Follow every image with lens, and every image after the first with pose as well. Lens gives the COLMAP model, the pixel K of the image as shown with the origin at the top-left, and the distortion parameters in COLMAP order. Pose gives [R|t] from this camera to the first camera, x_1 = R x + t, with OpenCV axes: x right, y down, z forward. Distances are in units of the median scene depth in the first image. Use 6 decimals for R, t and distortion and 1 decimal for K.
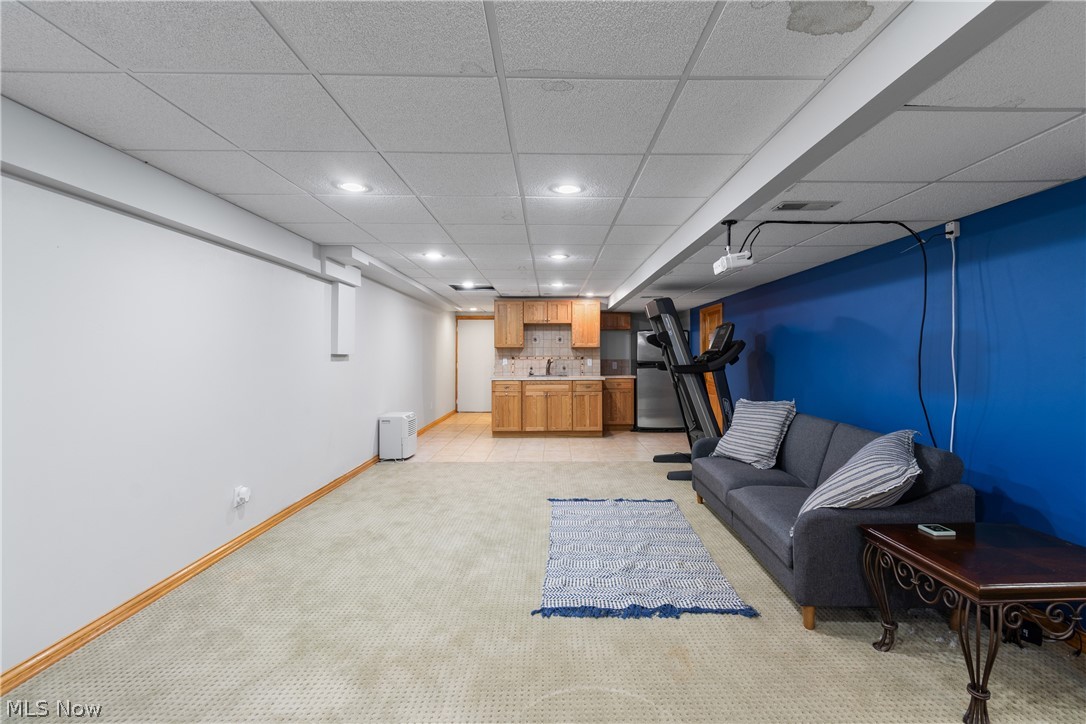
lens RADIAL K [[483.0, 0, 554.6], [0, 483.0, 354.7], [0, 0, 1]] dist [-0.001736, 0.000062]
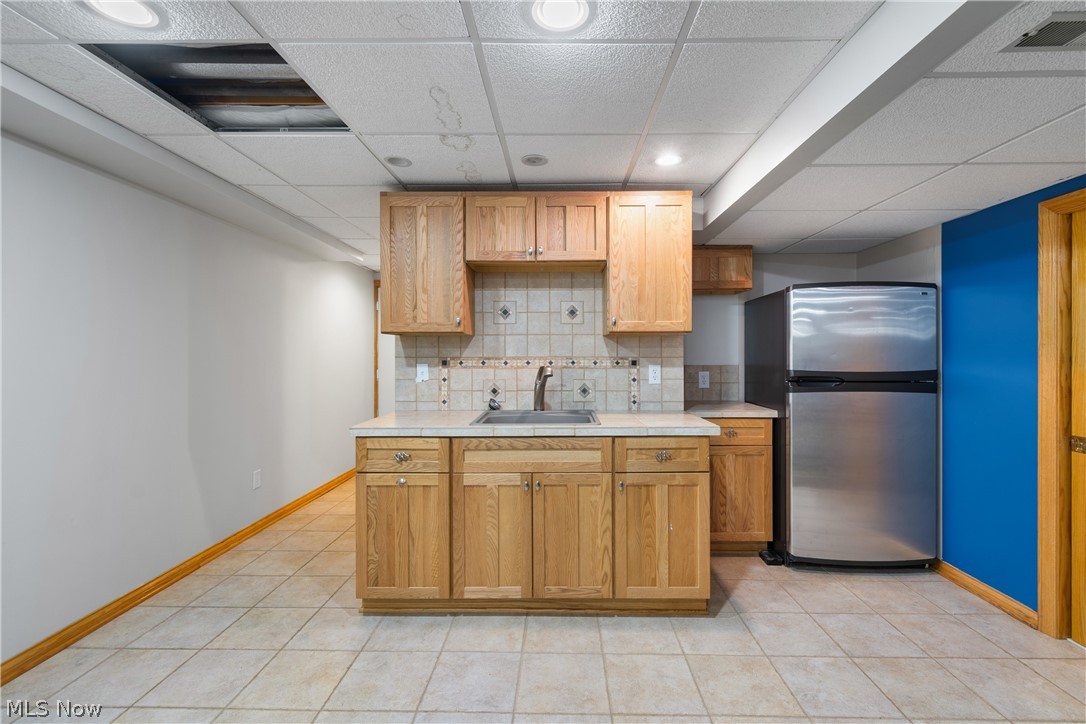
lens RADIAL K [[483.0, 0, 554.6], [0, 483.0, 354.7], [0, 0, 1]] dist [-0.001736, 0.000062]
pose [[0.999755, -0.001053, -0.022122, 0.005663], [0.001119, 0.999995, 0.002957, -0.000359], [0.022119, -0.002981, 0.999751, 0.659476]]
